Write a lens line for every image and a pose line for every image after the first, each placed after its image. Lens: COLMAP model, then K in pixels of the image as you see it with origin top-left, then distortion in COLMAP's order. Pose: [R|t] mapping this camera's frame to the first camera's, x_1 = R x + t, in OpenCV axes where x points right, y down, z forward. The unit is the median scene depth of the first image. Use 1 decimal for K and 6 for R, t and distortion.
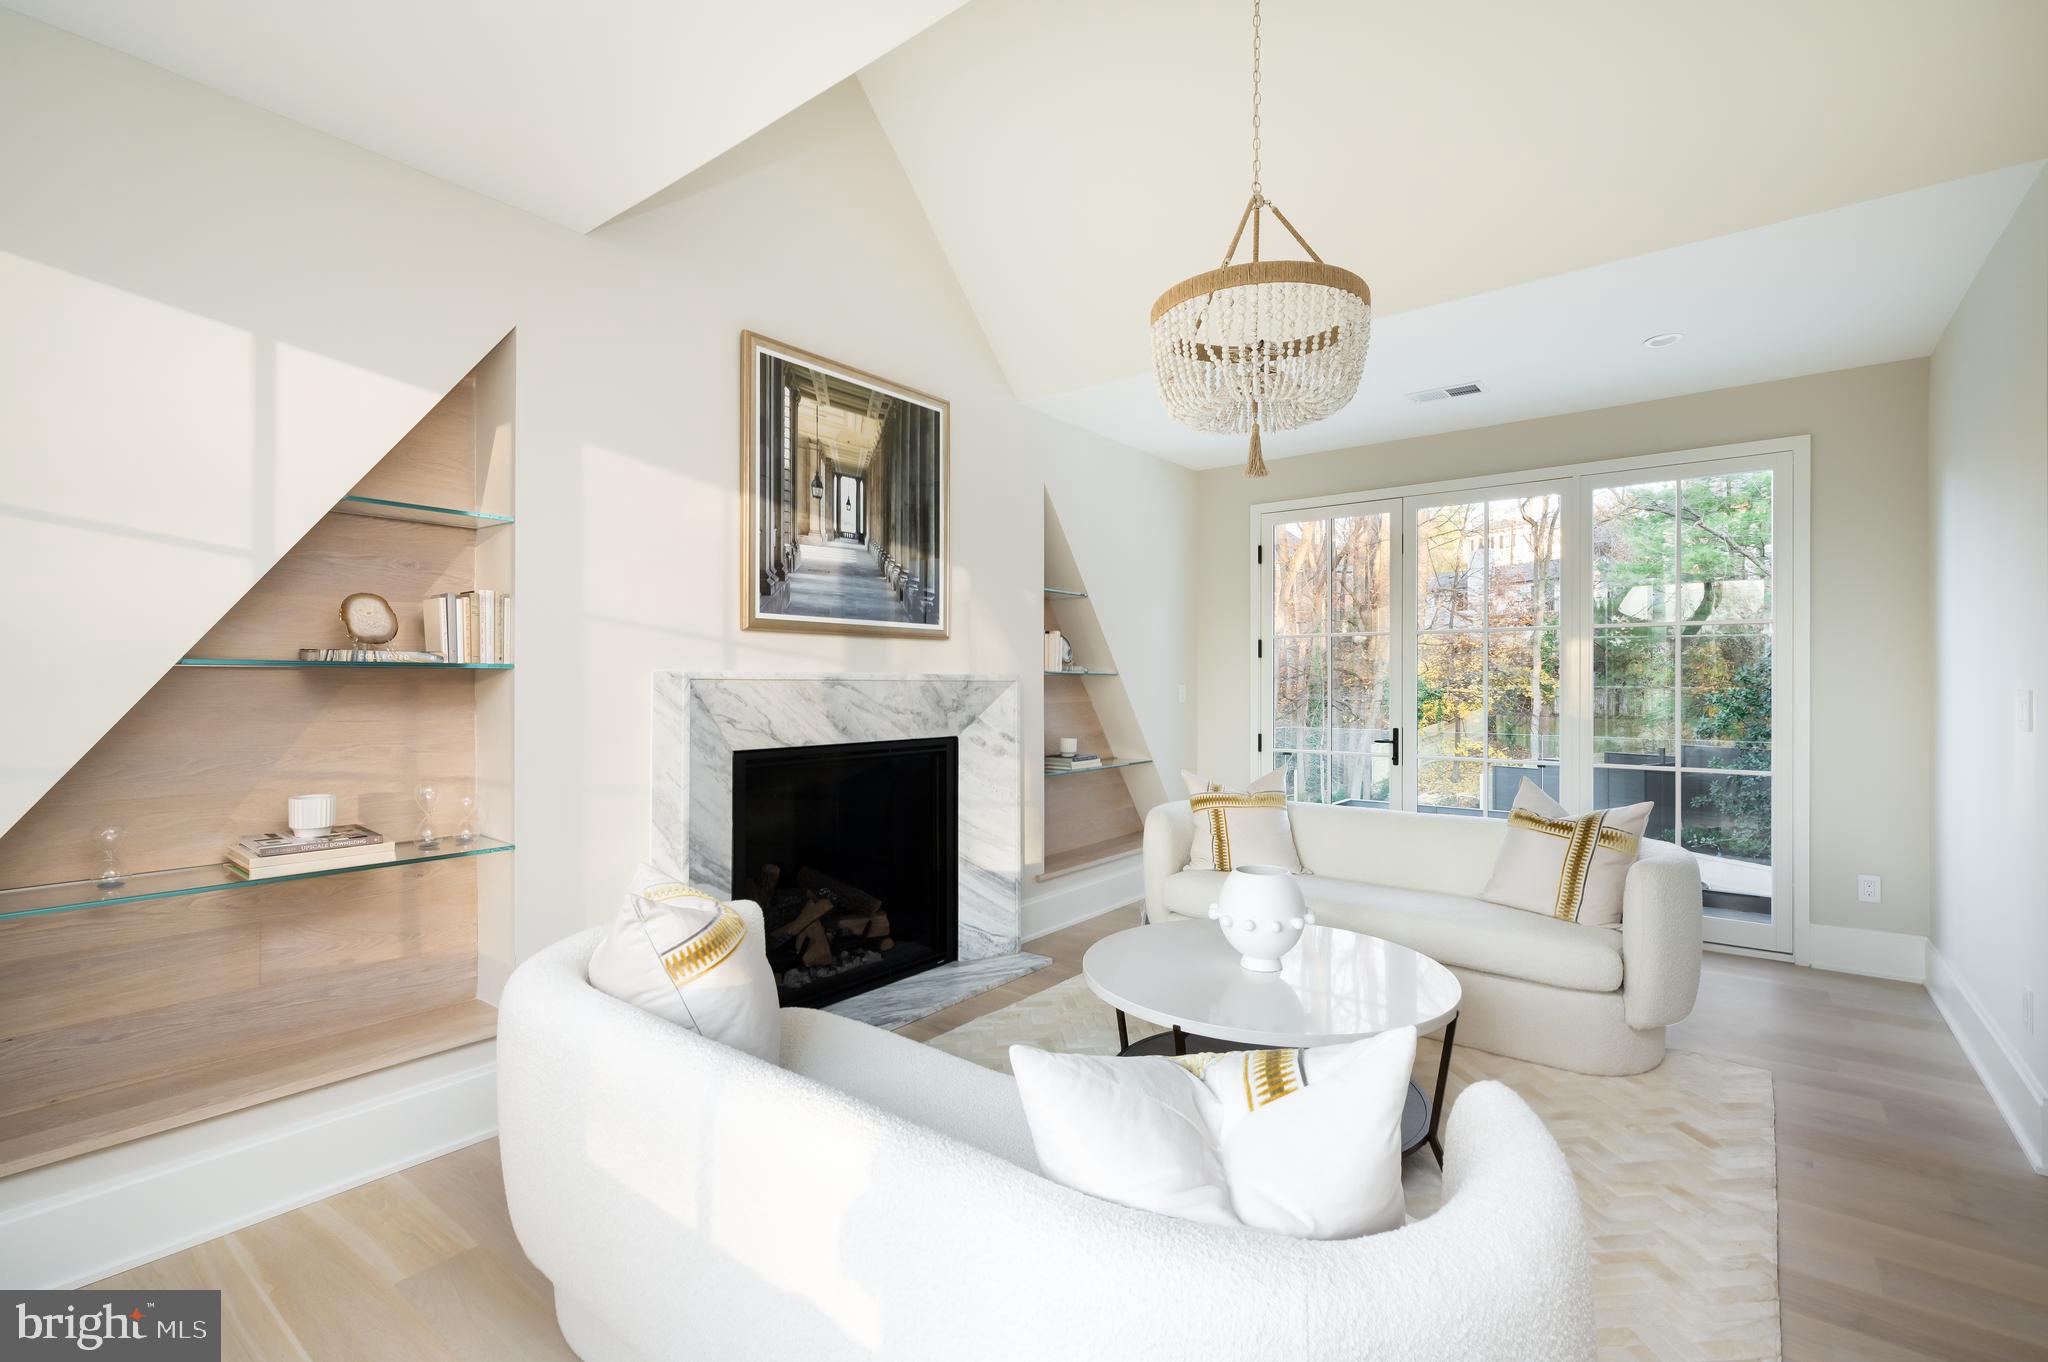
lens RADIAL K [[903.9, 0, 1024.0], [0, 903.9, 681.0], [0, 0, 1]] dist [0.001610, 0.000238]
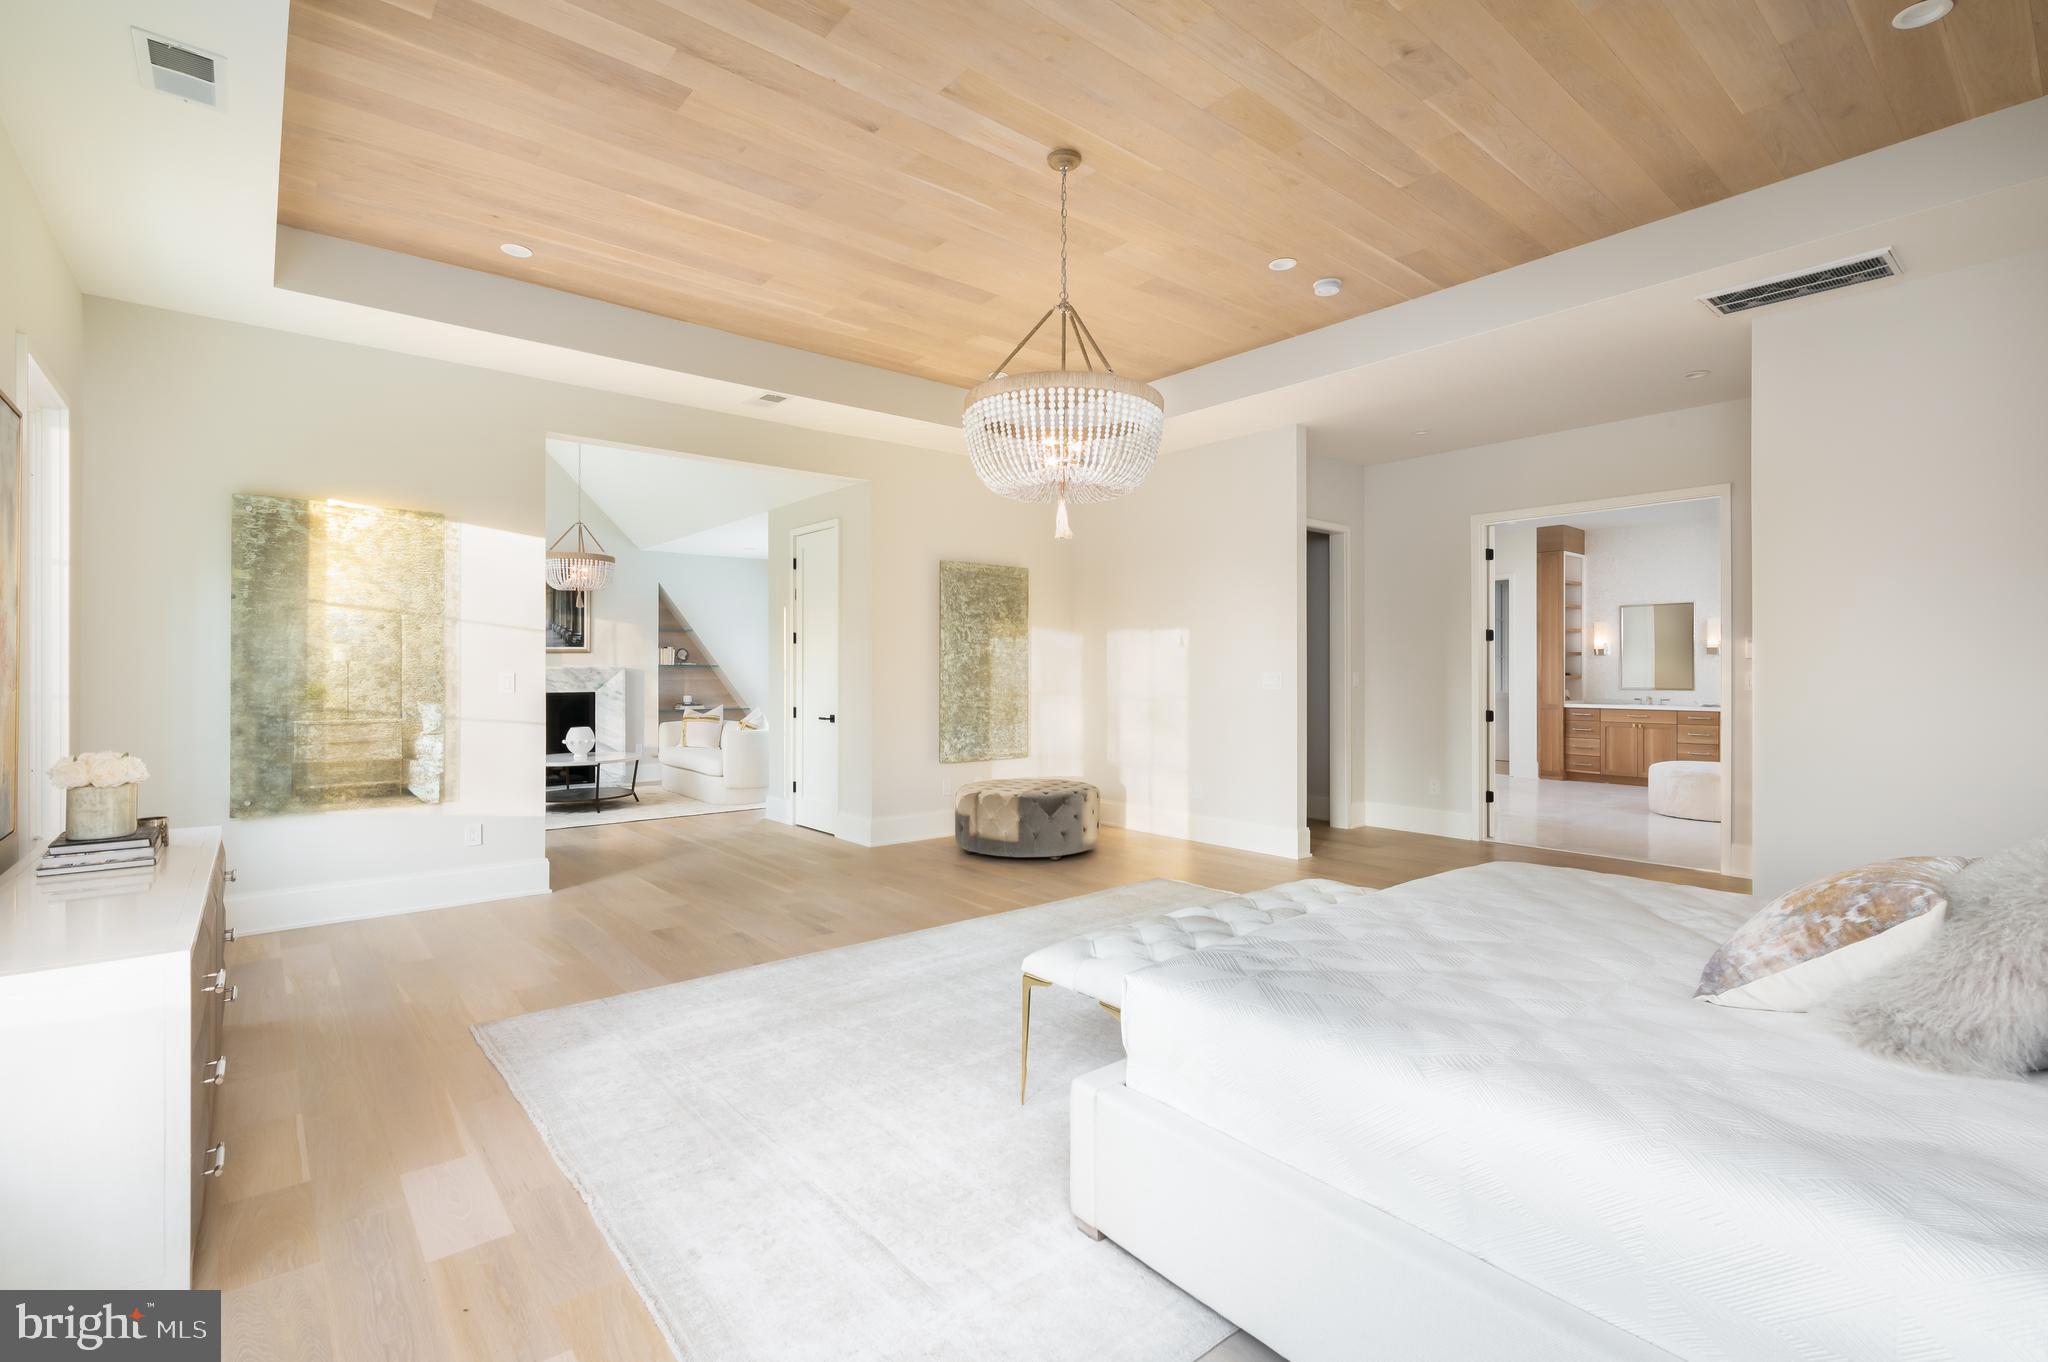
lens RADIAL K [[937.9, 0, 1024.1], [0, 937.9, 663.1], [0, 0, 1]] dist [0.001114, 0.000127]
pose [[0.977633, -0.001680, -0.210310, 1.902281], [0.001779, 0.999998, 0.000280, -0.019411], [0.210309, -0.000648, 0.977635, -1.484237]]
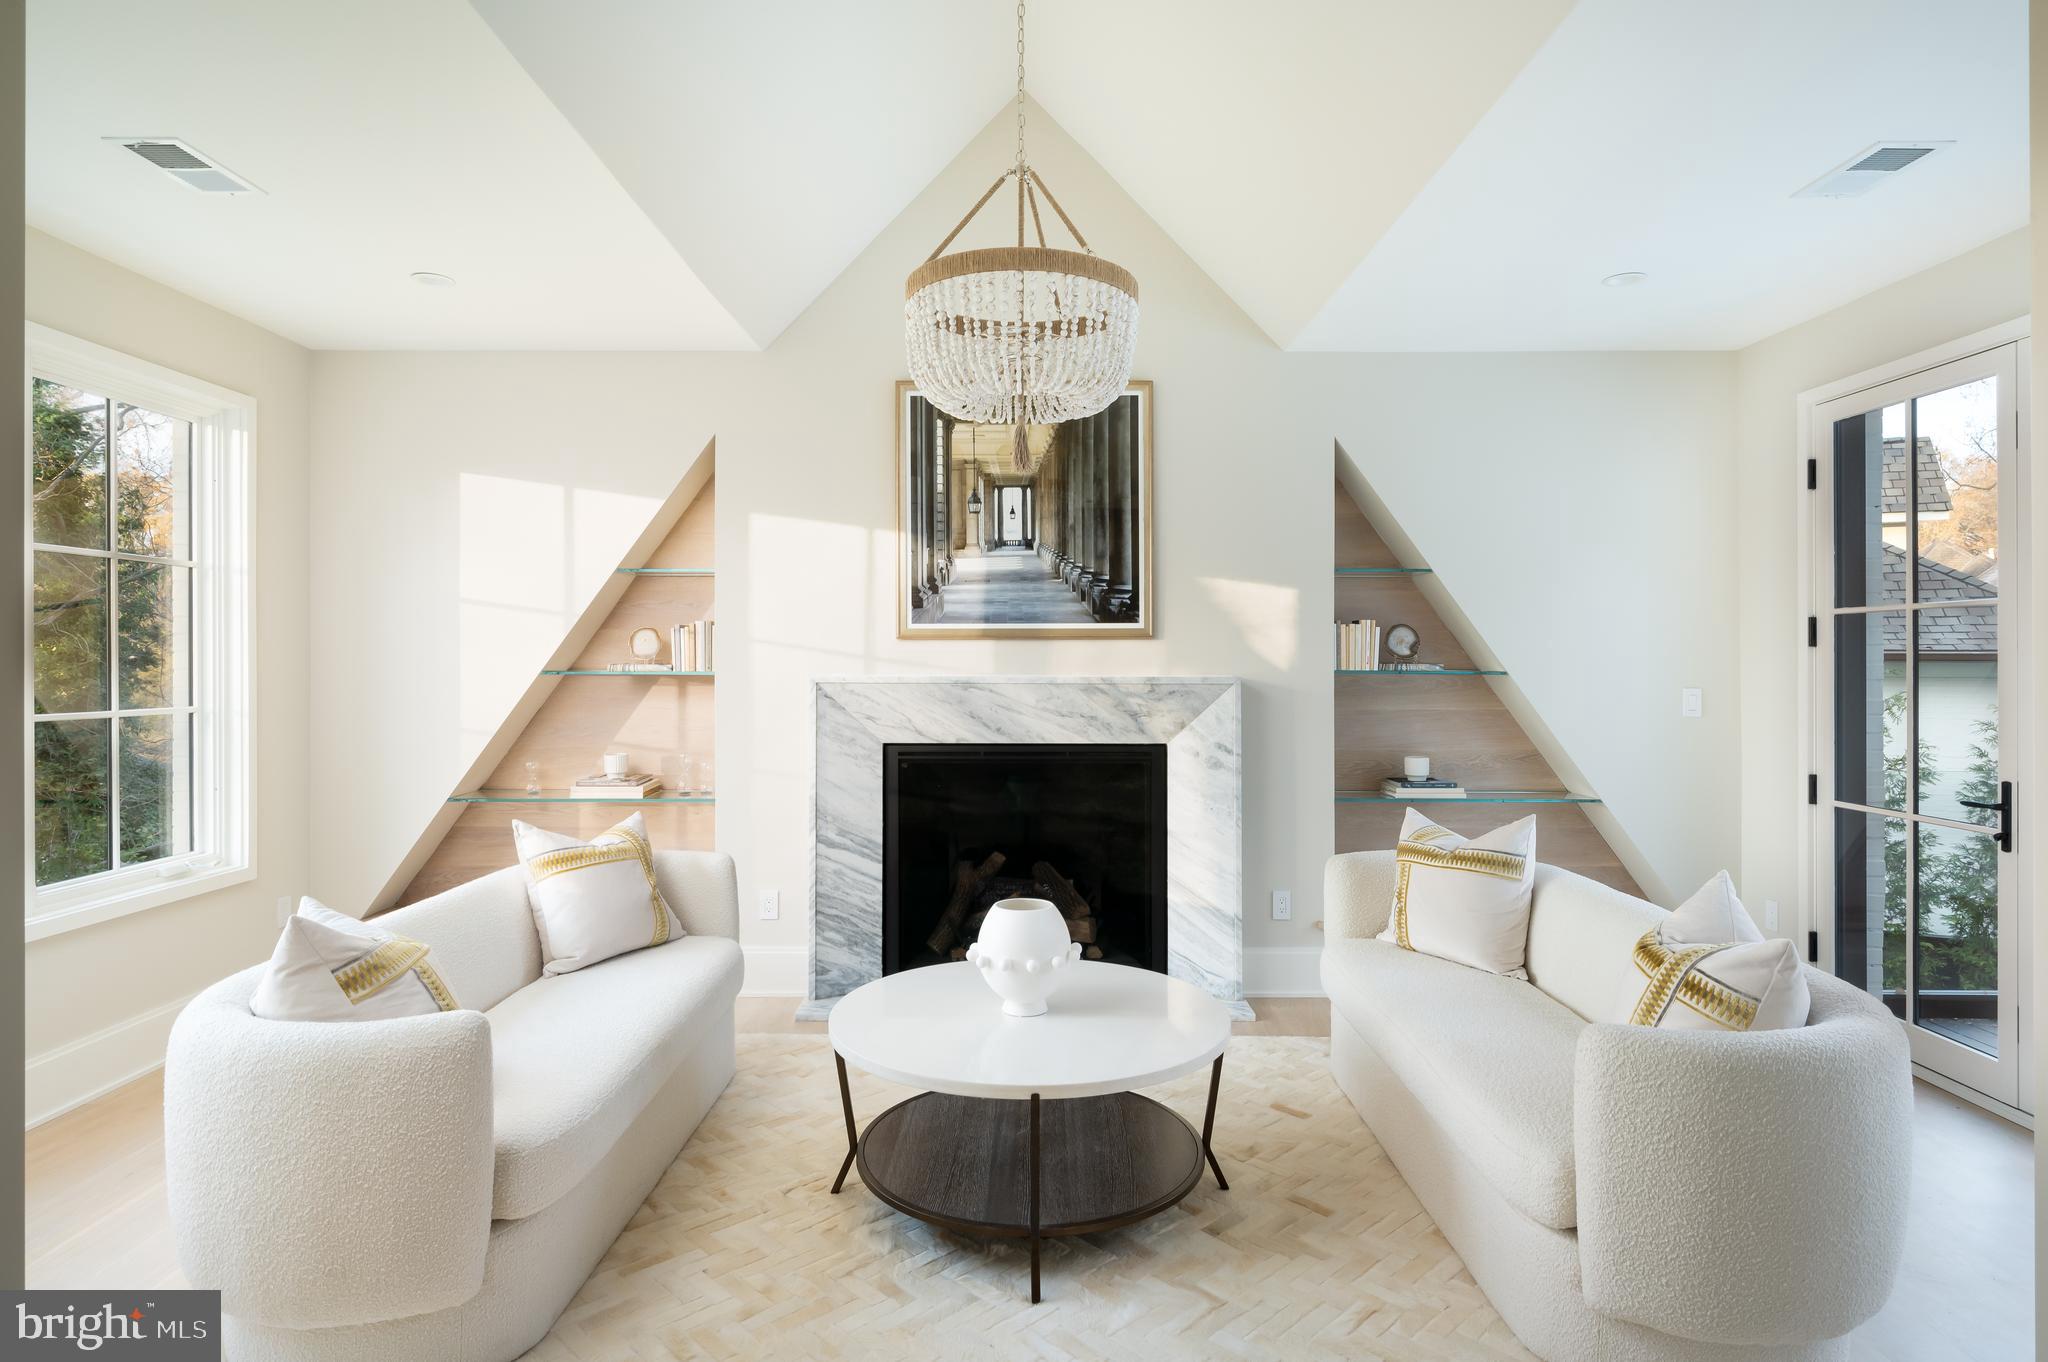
lens RADIAL K [[1105.8, 0, 1025.3], [0, 1105.8, 662.6], [0, 0, 1]] dist [-0.000572, 0.000352]
pose [[0.618802, 0.001340, -0.785546, 0.845141], [0.001581, 0.999994, 0.002951, -0.028788], [0.785545, -0.003068, 0.618796, 0.234242]]
